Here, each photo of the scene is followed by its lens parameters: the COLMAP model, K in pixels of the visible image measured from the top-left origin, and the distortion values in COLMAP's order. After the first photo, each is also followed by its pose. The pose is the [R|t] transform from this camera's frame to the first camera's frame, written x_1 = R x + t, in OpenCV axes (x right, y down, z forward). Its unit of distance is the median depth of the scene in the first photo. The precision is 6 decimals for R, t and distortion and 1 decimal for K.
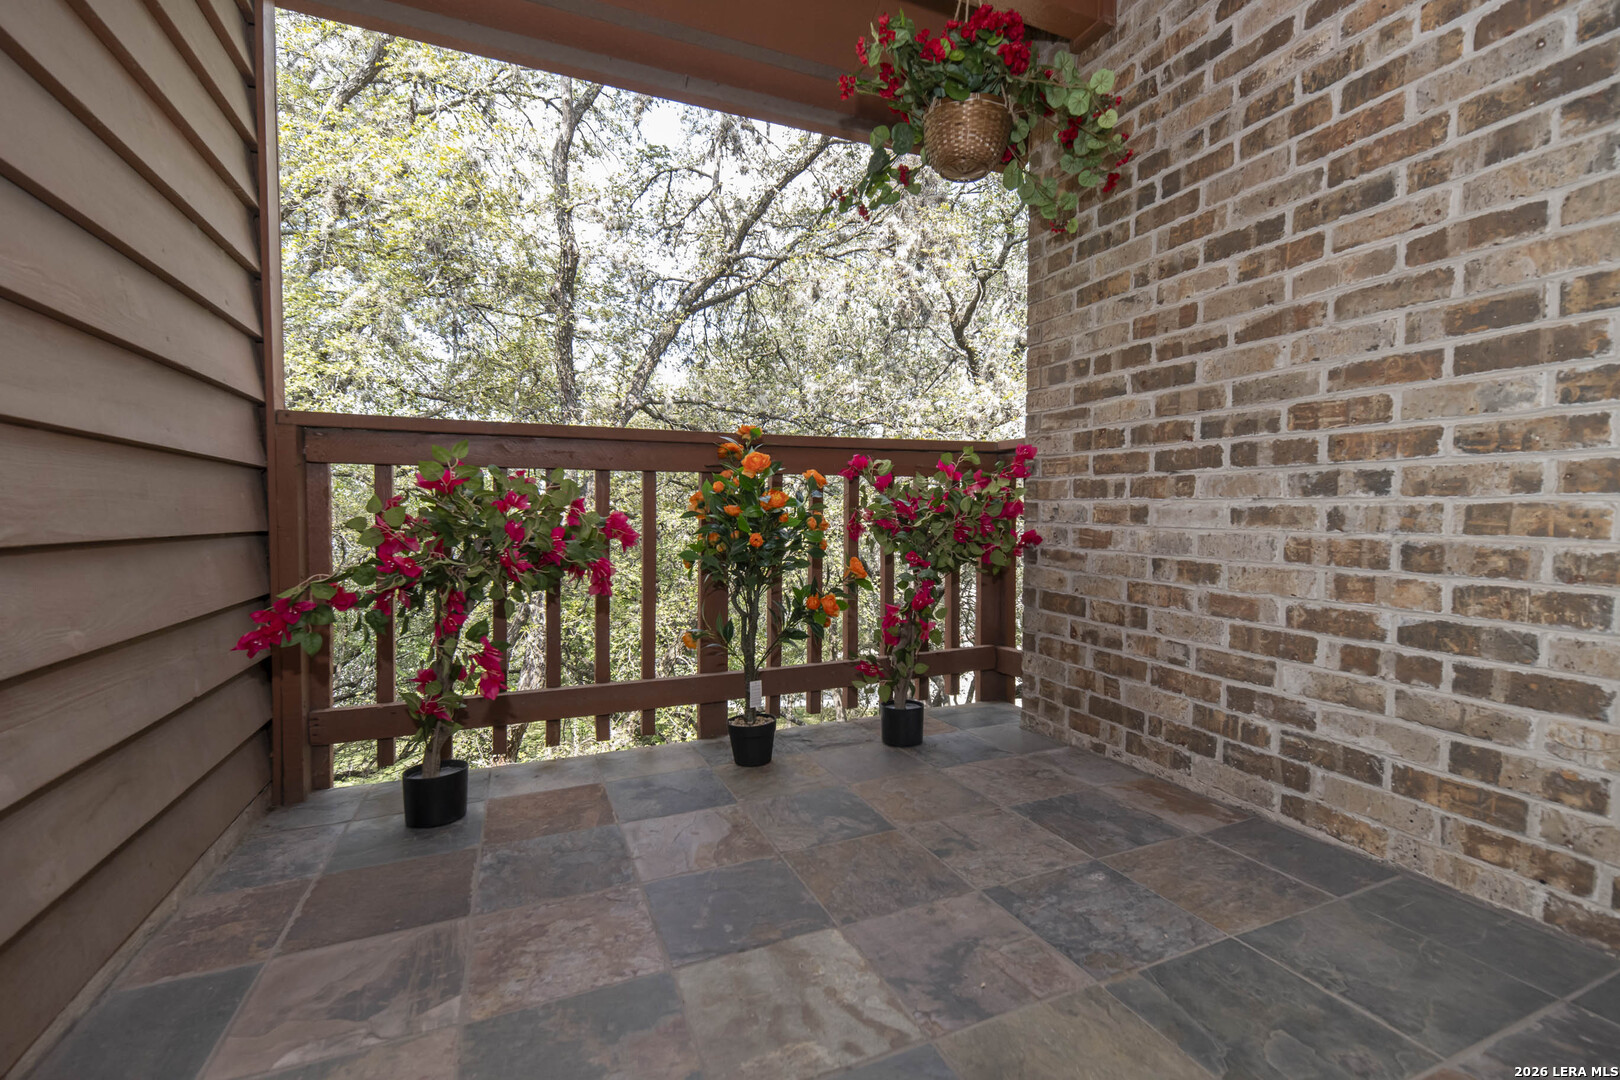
lens RADIAL K [[708.9, 0, 851.2], [0, 708.9, 520.3], [0, 0, 1]] dist [0.011652, -0.000411]
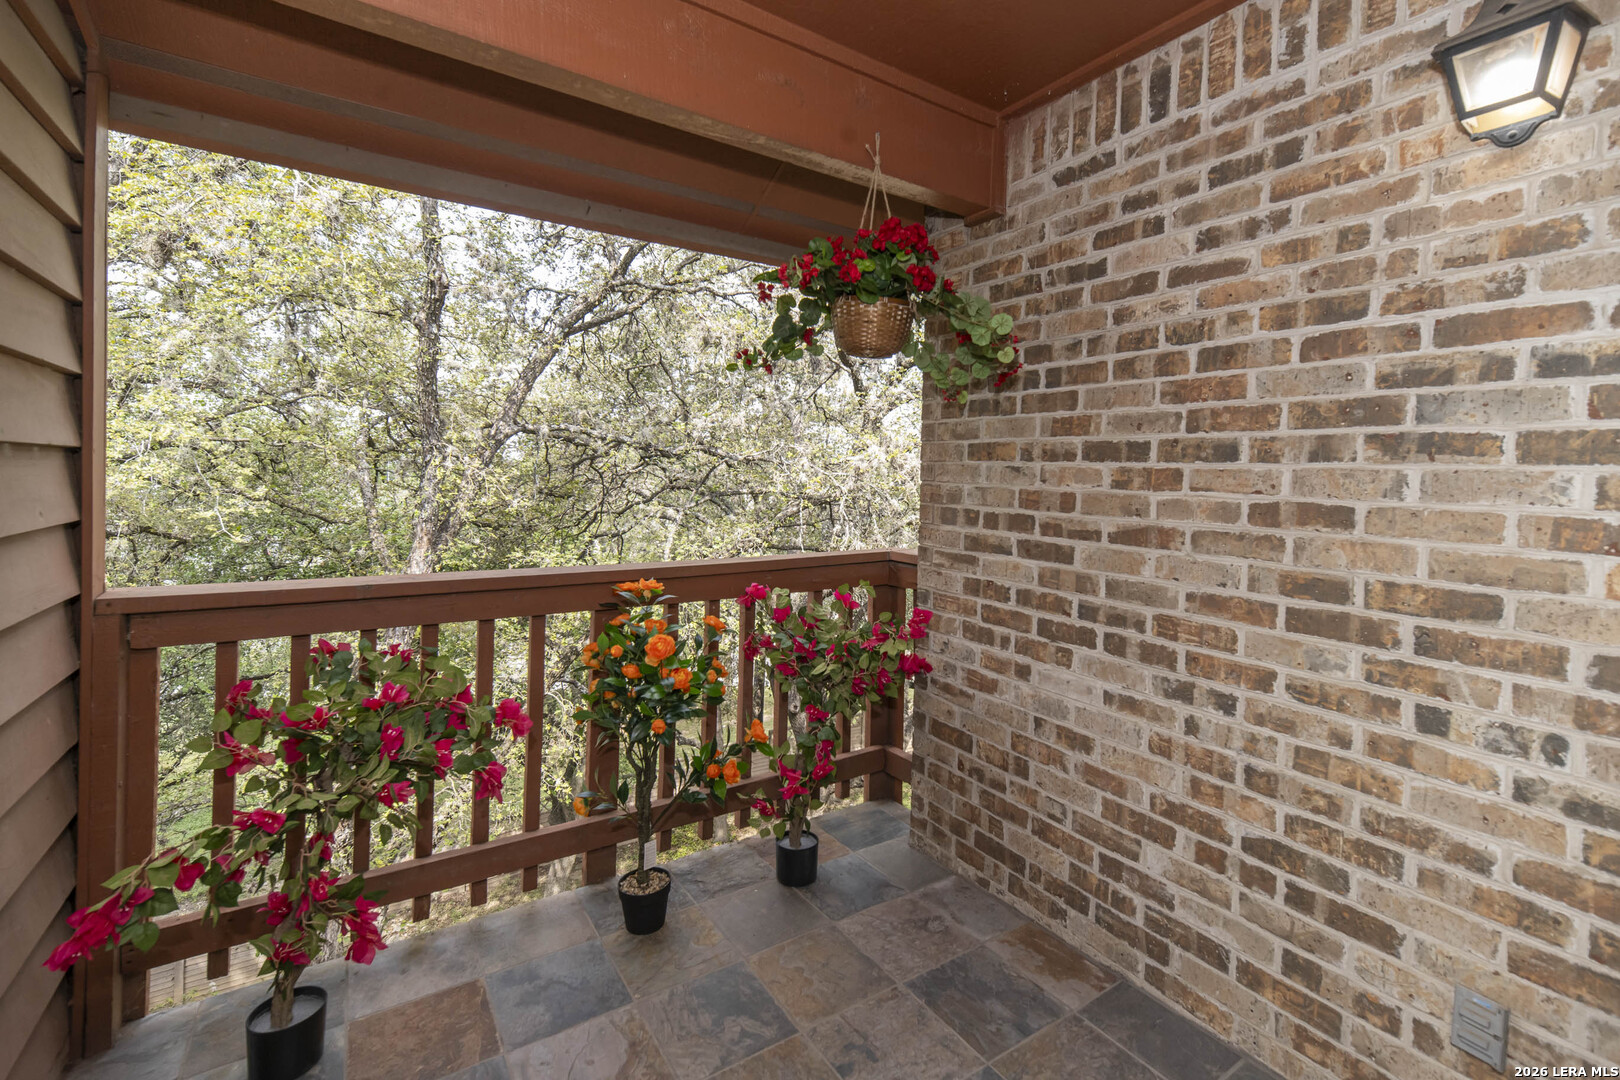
lens RADIAL K [[708.9, 0, 847.4], [0, 708.9, 472.3], [0, 0, 1]] dist [0.011652, -0.000411]
pose [[0.985487, 0.018343, 0.168755, -0.050795], [-0.015634, 0.999727, -0.017365, -0.329112], [-0.169027, 0.014475, 0.985505, -0.025667]]
